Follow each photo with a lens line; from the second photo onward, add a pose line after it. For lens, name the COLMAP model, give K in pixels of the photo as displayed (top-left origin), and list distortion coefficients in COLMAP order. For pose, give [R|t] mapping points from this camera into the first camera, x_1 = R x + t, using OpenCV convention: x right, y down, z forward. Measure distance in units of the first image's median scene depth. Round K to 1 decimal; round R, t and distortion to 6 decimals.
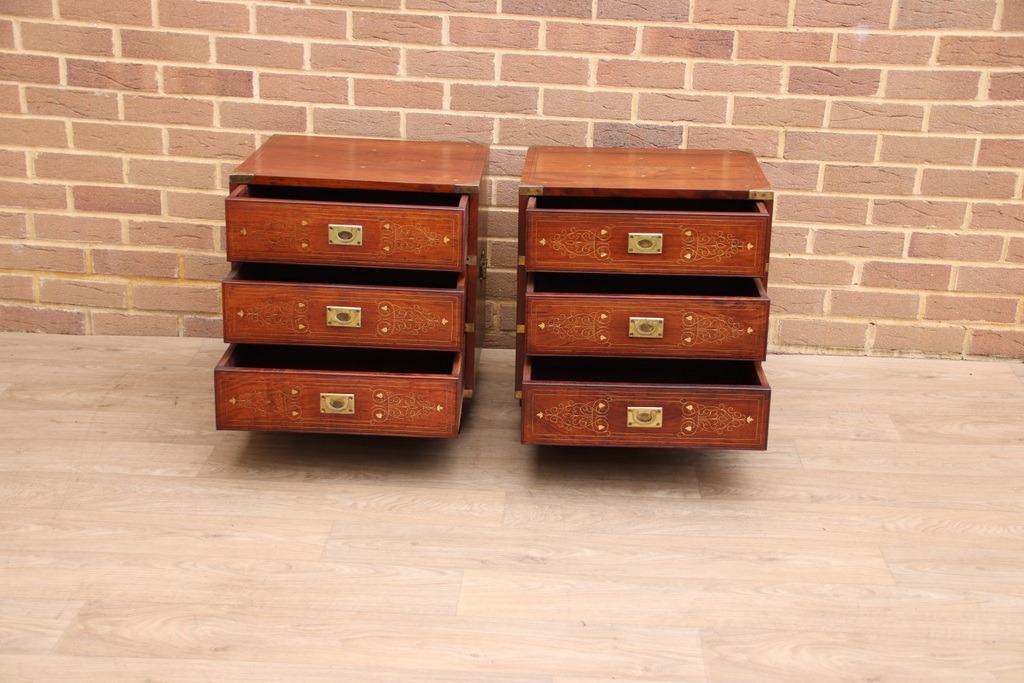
lens RADIAL K [[1407.7, 0, 503.8], [0, 1407.7, 356.0], [0, 0, 1]] dist [0.236752, 0.000000]
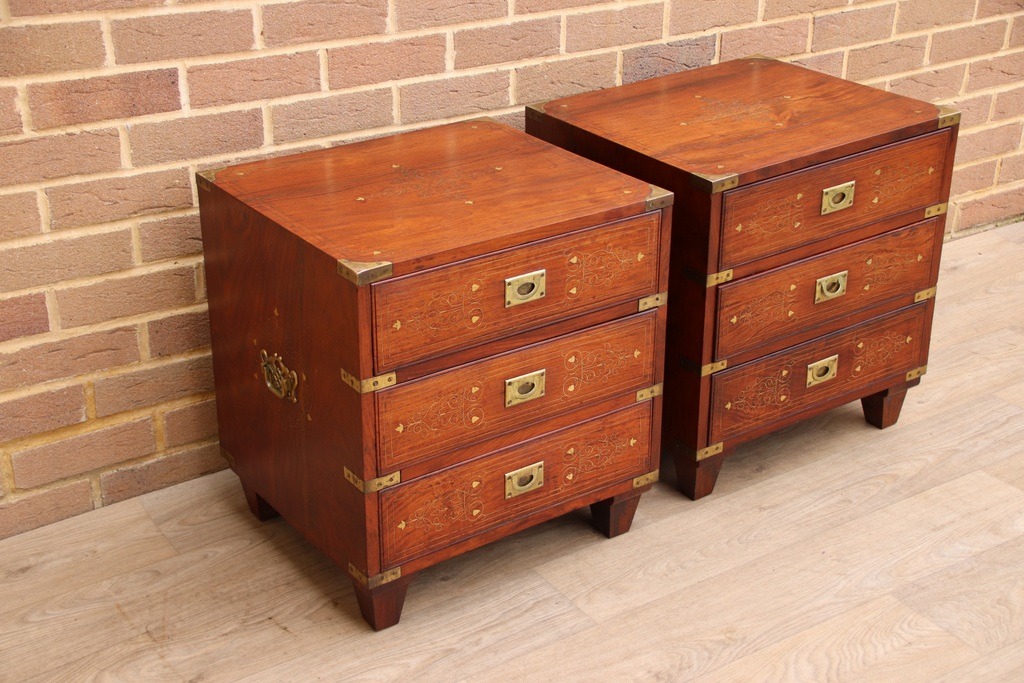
lens RADIAL K [[1407.7, 0, 486.7], [0, 1407.7, 370.8], [0, 0, 1]] dist [0.236752, 0.000000]
pose [[0.809663, -0.291814, 0.509205, -0.421779], [0.218515, 0.955136, 0.199916, -0.170857], [-0.544698, -0.050596, 0.837104, 0.414616]]
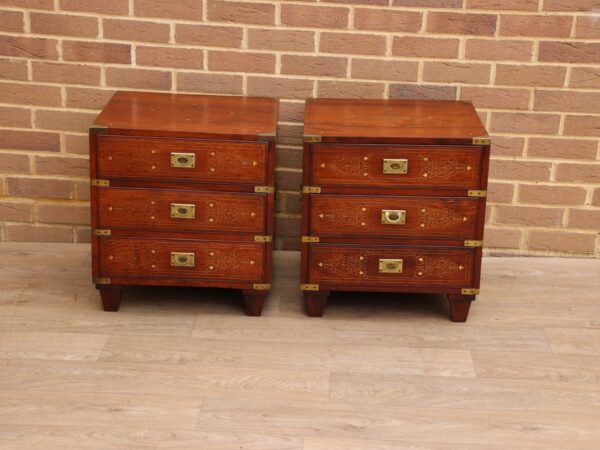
lens RADIAL K [[1092.9, 0, 302.4], [0, 1092.9, 236.9], [0, 0, 1]] dist [0.366867, 0.000000]
pose [[0.999937, -0.001028, 0.011133, -0.029512], [0.000799, 0.999788, 0.020580, -0.043292], [-0.011152, -0.020570, 0.999726, -0.031445]]
